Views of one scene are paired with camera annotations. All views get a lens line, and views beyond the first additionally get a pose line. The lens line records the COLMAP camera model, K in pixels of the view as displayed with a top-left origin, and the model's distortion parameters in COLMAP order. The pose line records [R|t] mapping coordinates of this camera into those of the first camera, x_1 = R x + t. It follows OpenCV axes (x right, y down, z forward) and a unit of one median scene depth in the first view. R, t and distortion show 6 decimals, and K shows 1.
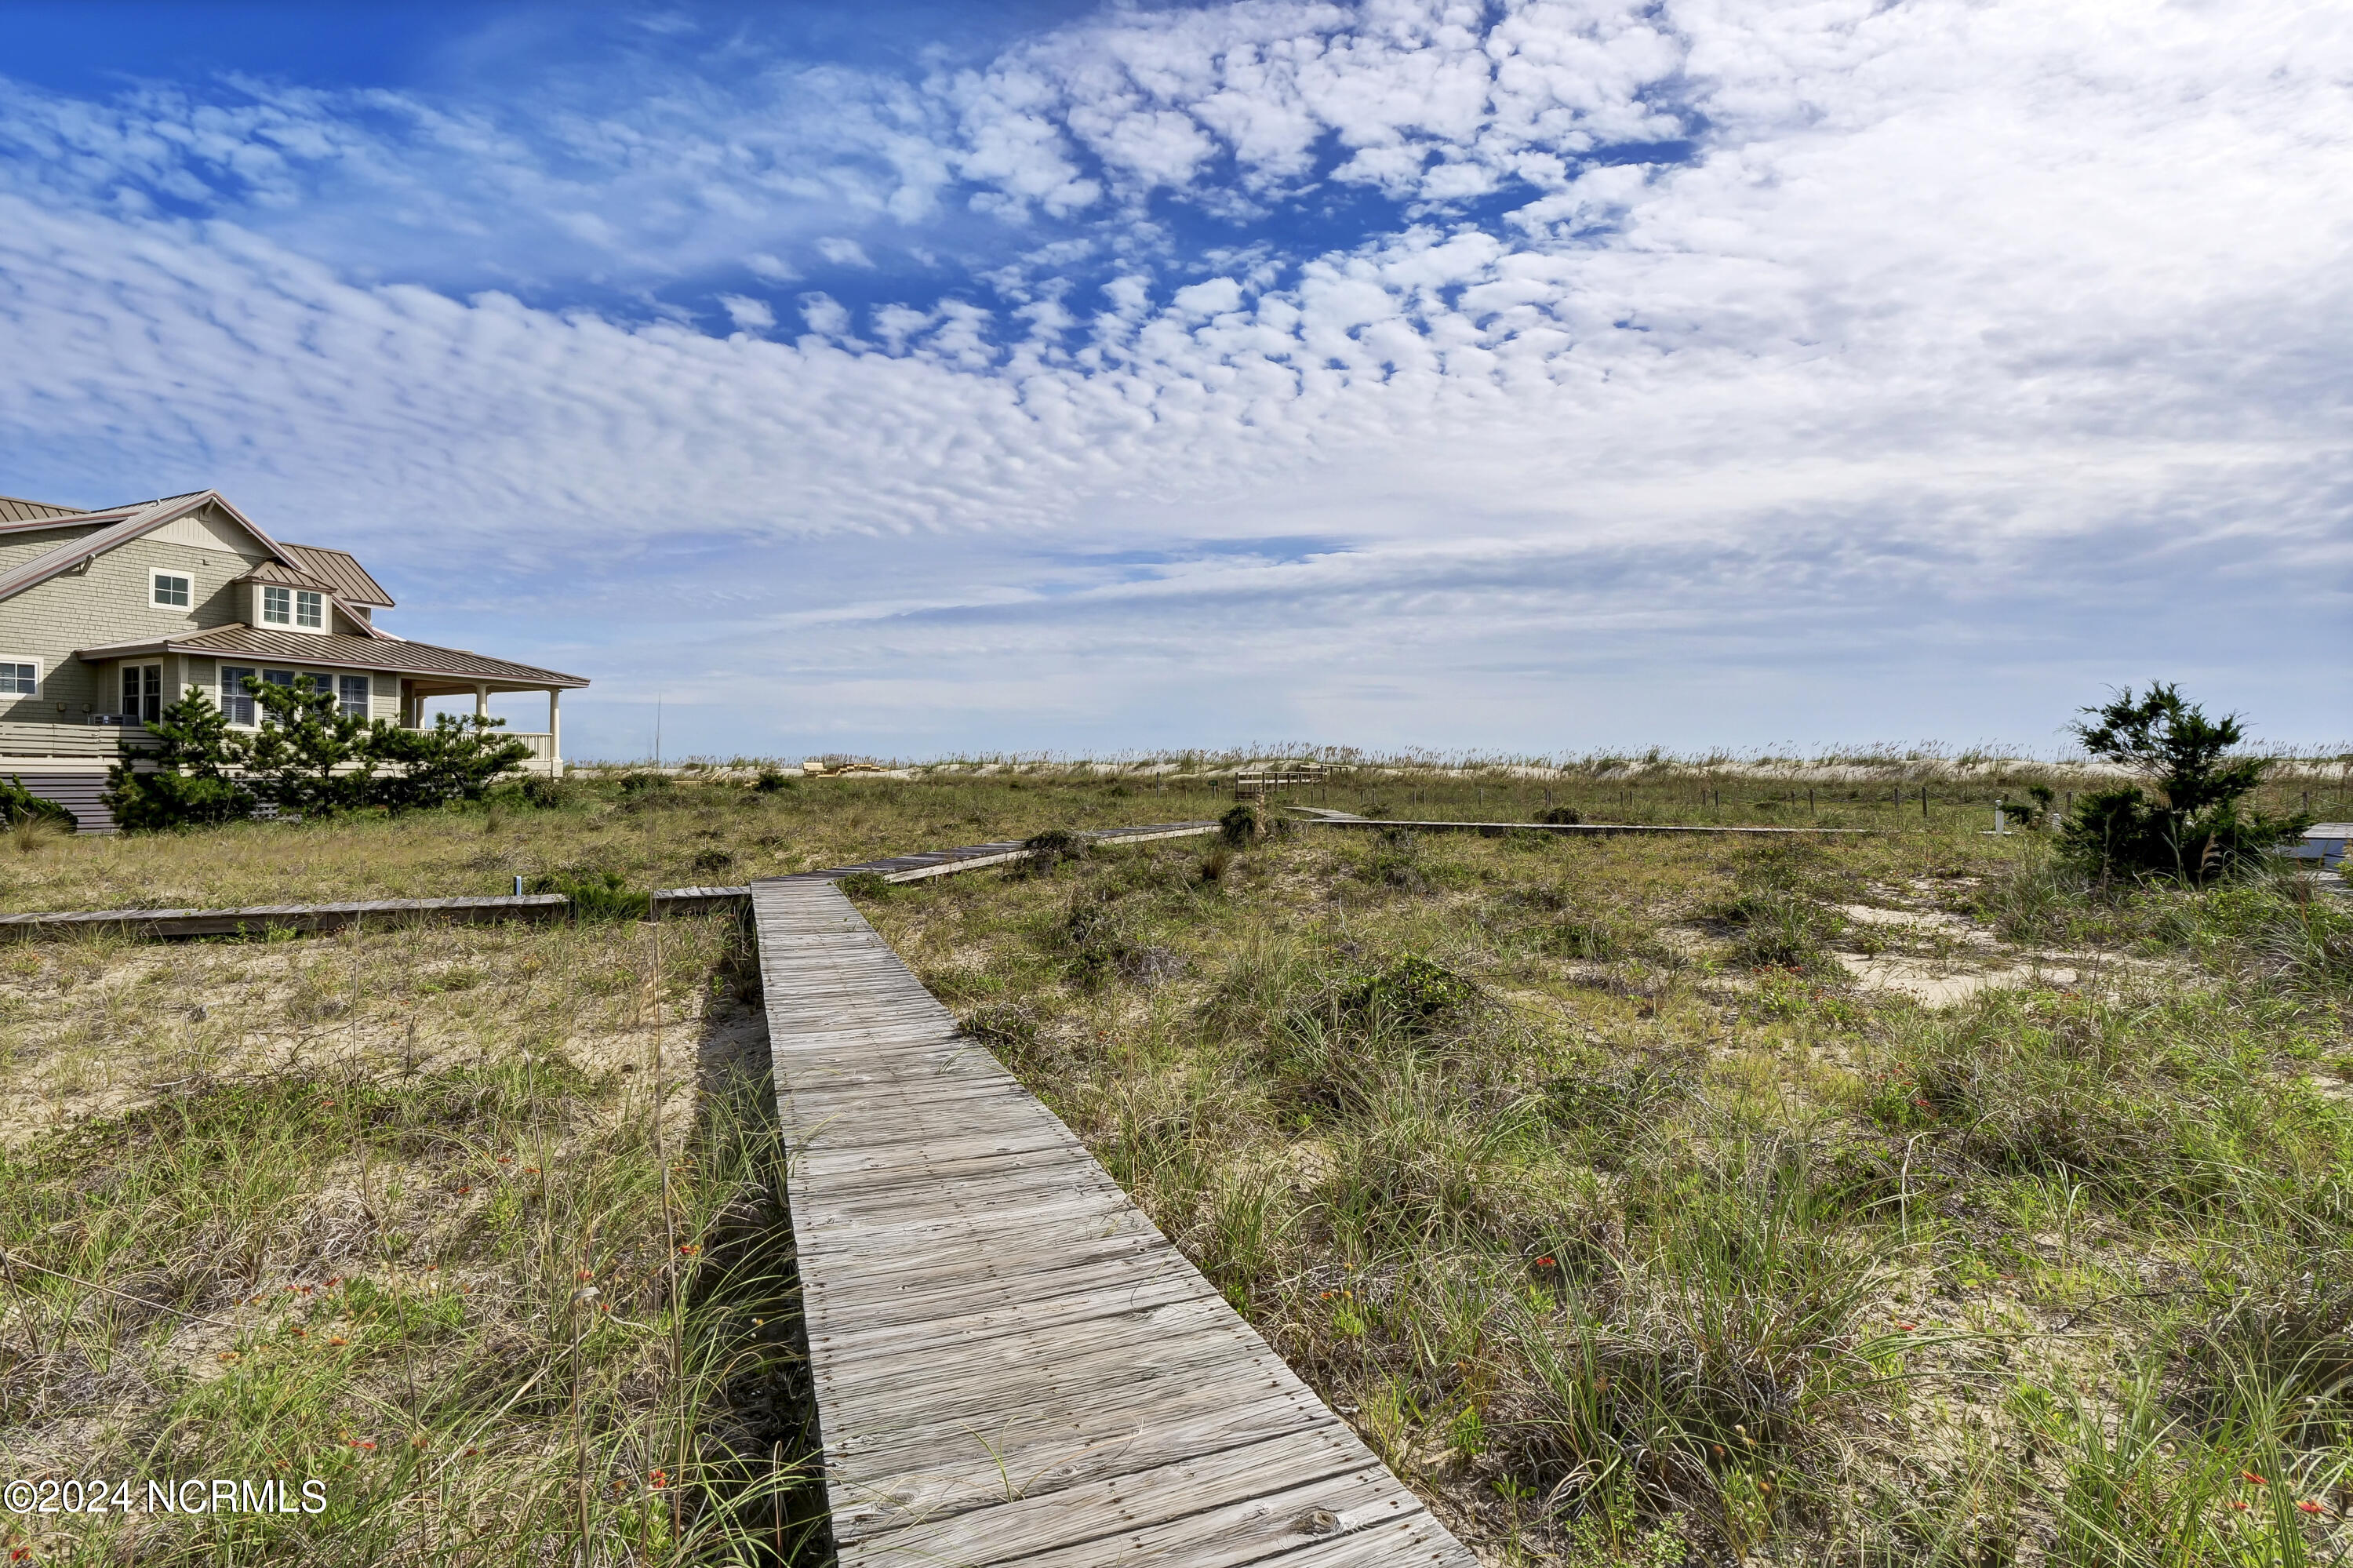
lens RADIAL K [[1135.2, 0, 1176.8], [0, 1135.2, 776.5], [0, 0, 1]] dist [-0.011097, -0.001074]
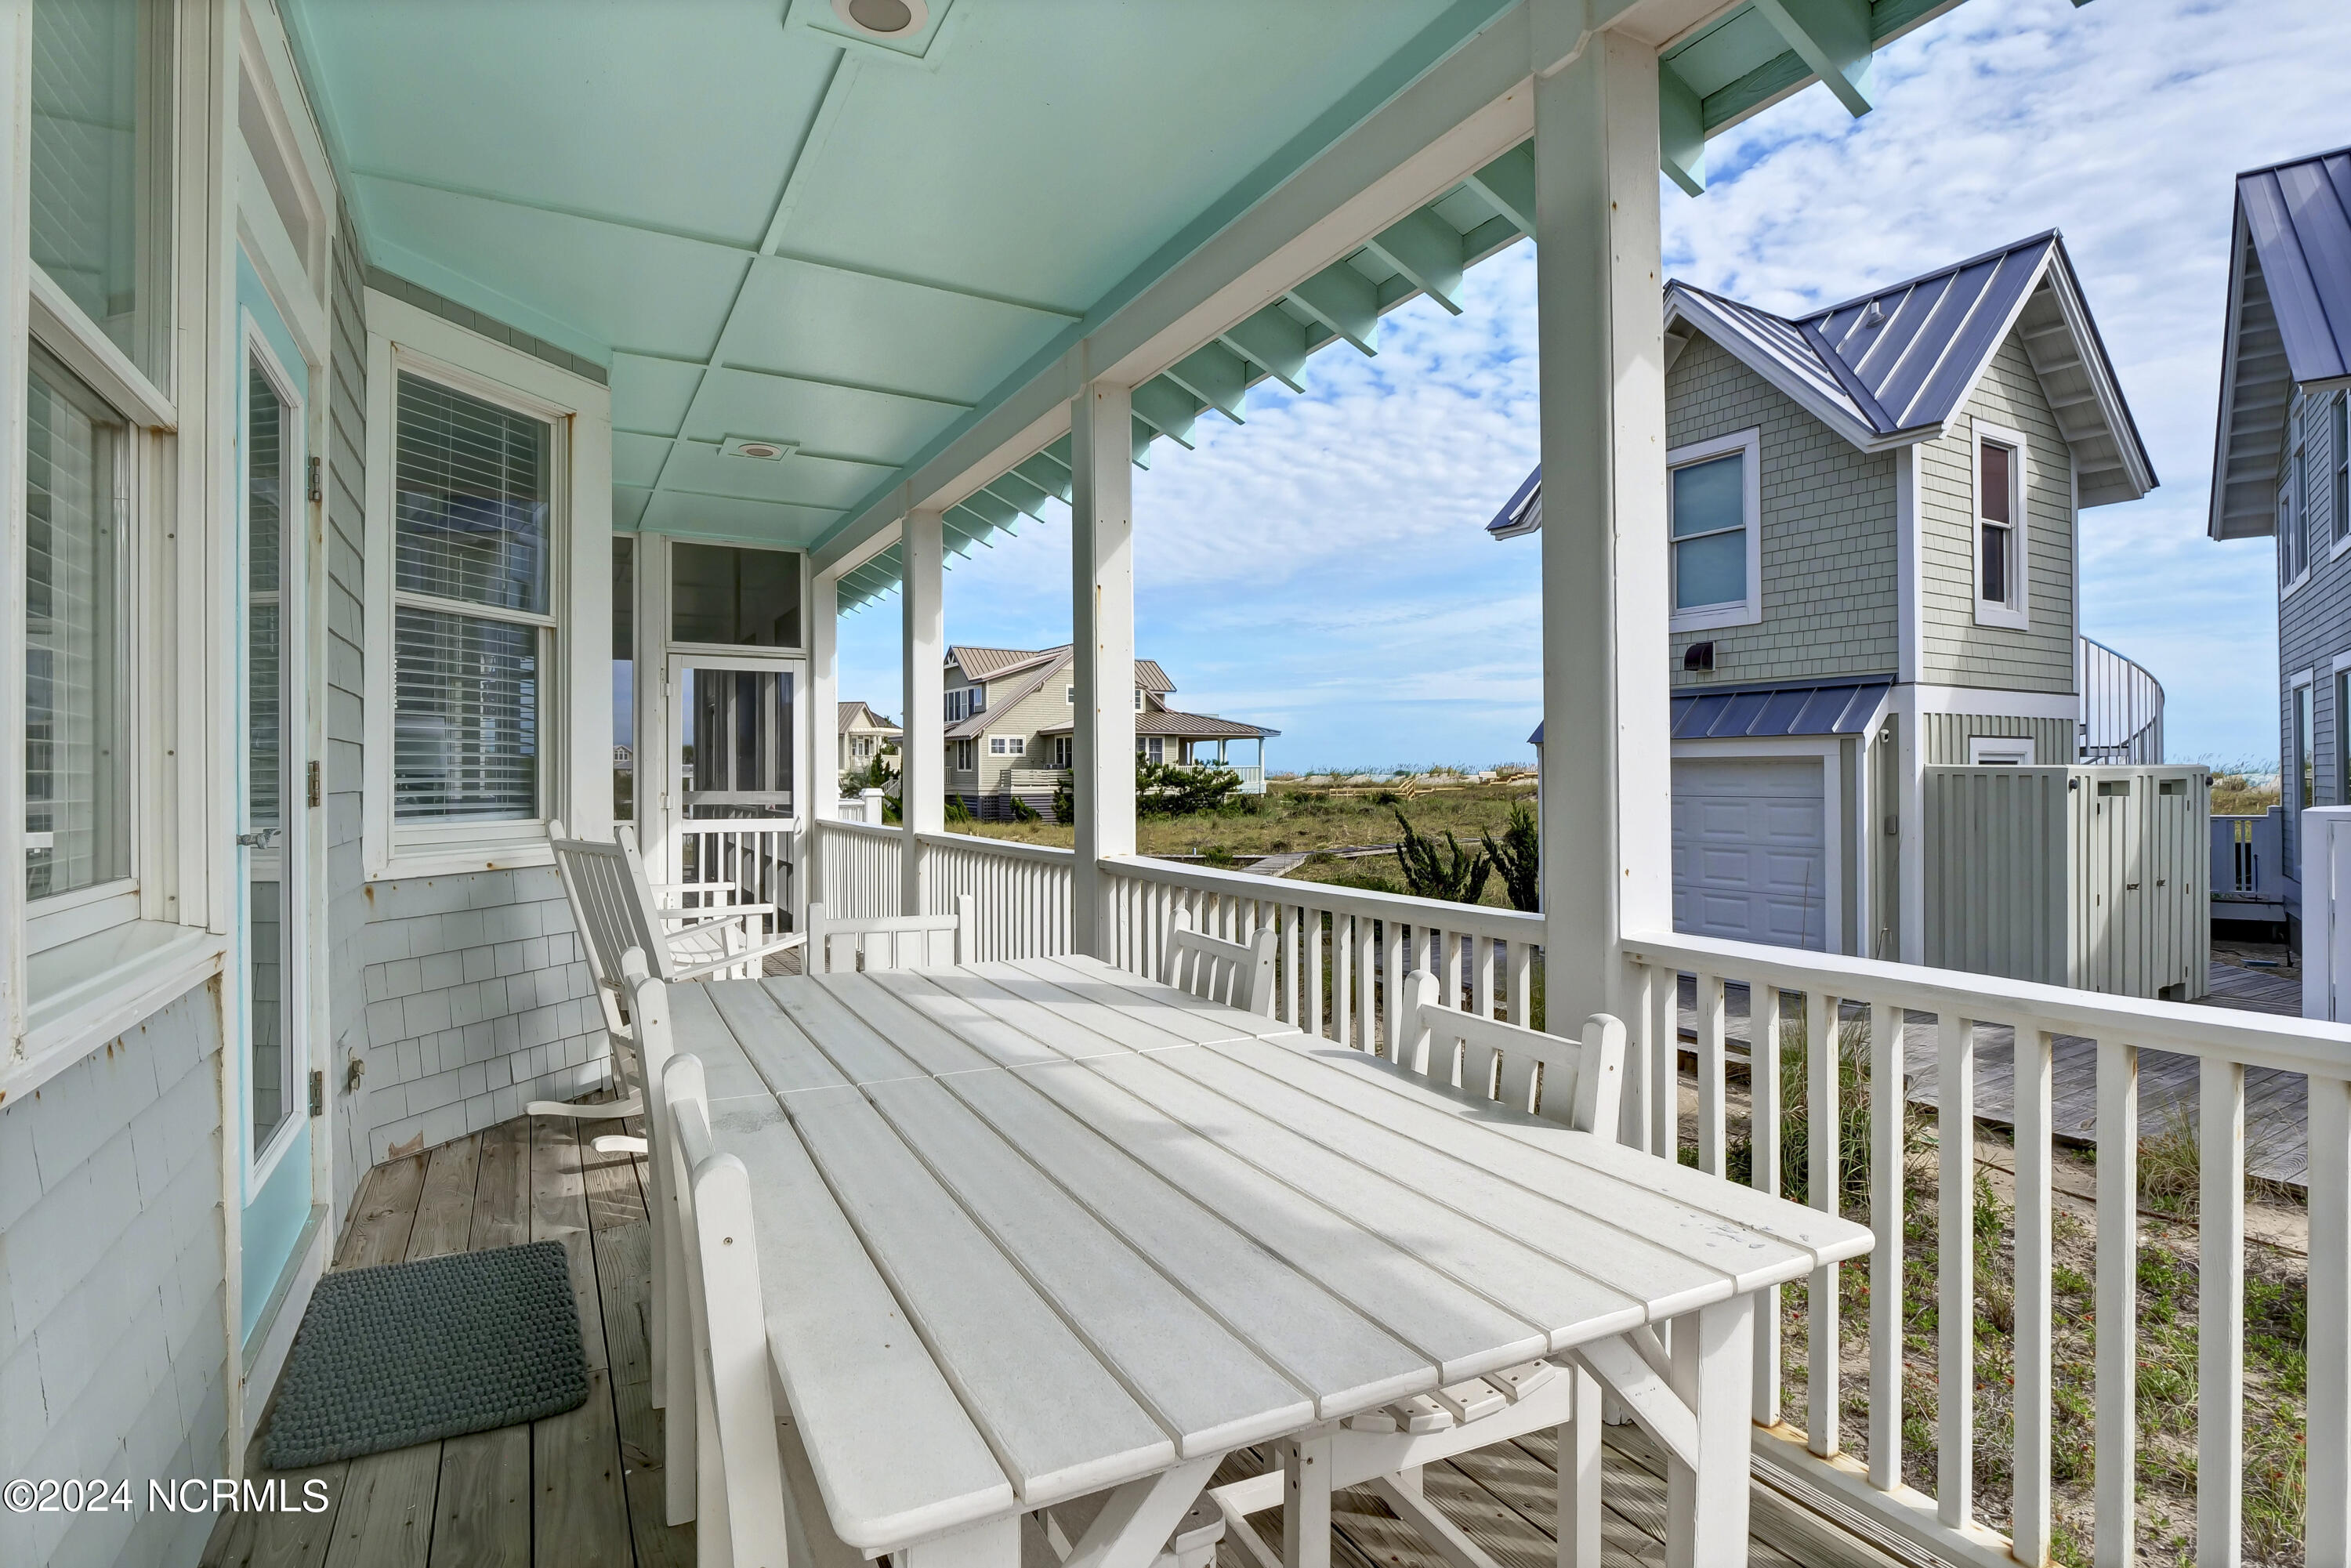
lens RADIAL K [[1170.8, 0, 1154.0], [0, 1170.8, 780.8], [0, 0, 1]] dist [-0.003392, -0.006623]
pose [[0.800075, -0.001960, -0.599897, 0.336094], [0.005557, 0.999976, 0.004145, -0.027121], [0.599874, -0.006650, 0.800067, -0.427772]]
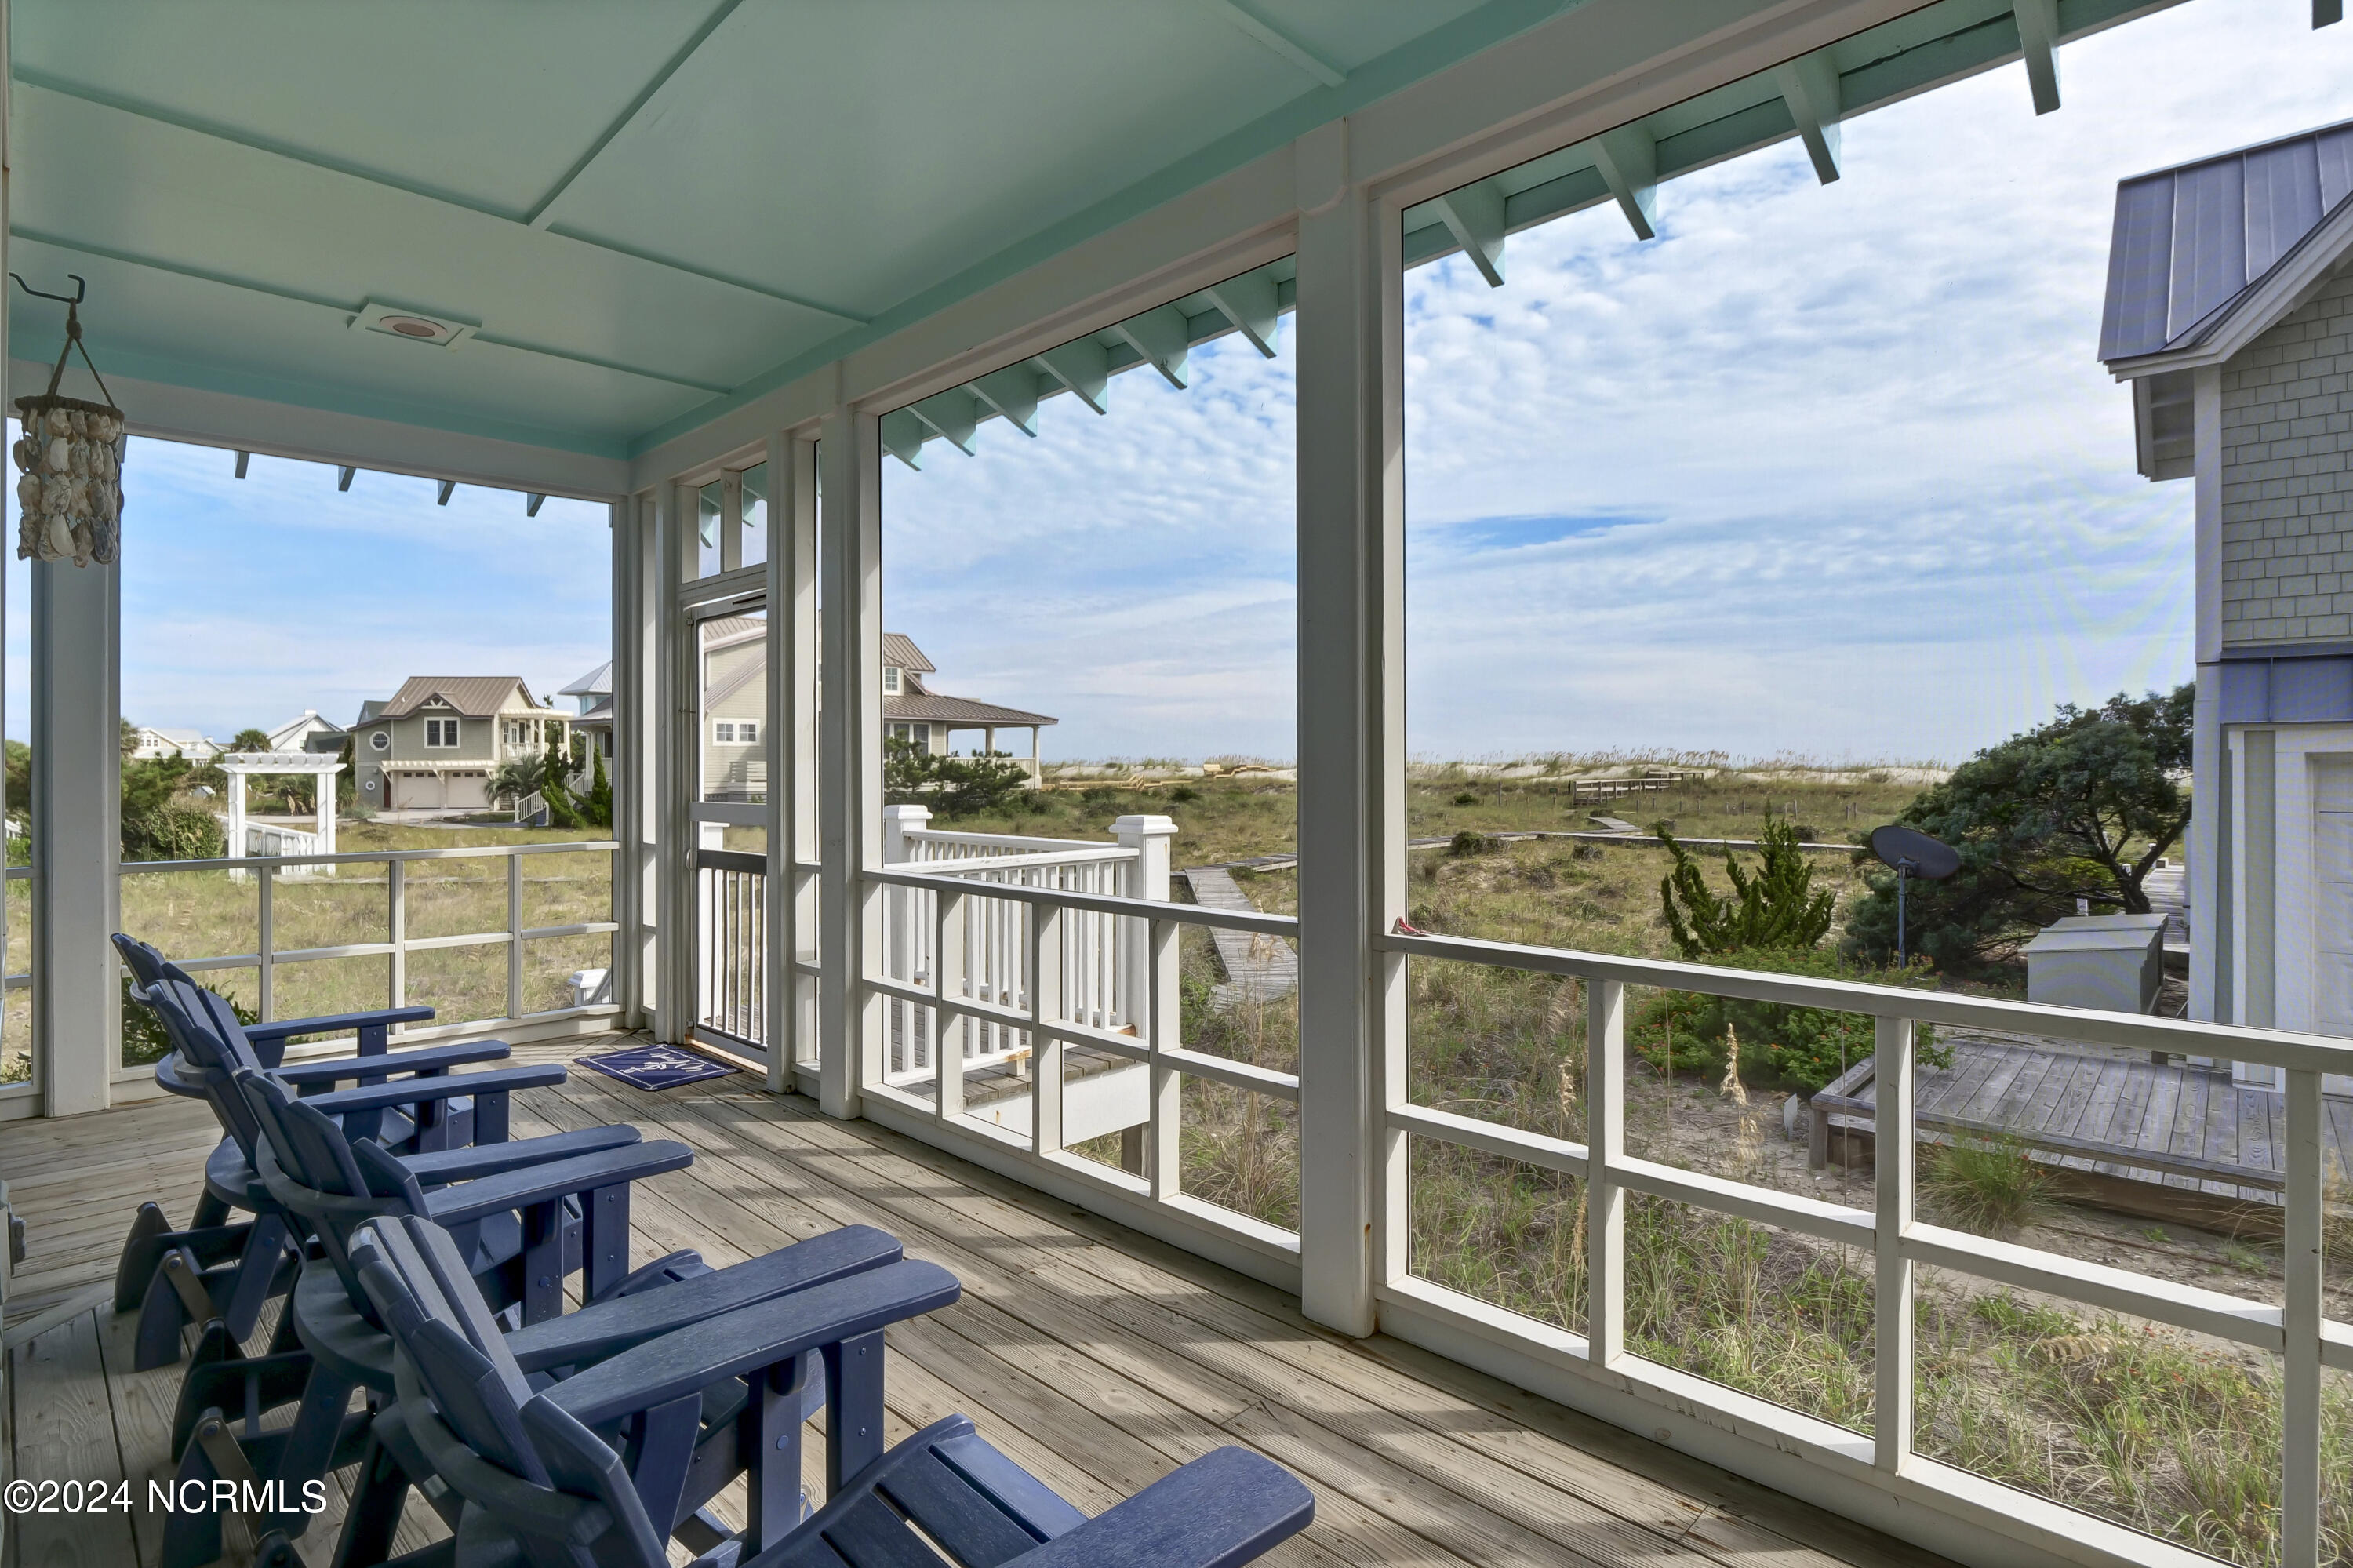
lens RADIAL K [[1171.9, 0, 1164.9], [0, 1171.9, 764.6], [0, 0, 1]] dist [-0.003392, -0.006623]
pose [[0.939329, -0.003243, -0.343002, 0.104529], [0.003093, 0.999995, -0.000984, -0.030605], [0.343003, -0.000136, 0.939334, -0.333055]]
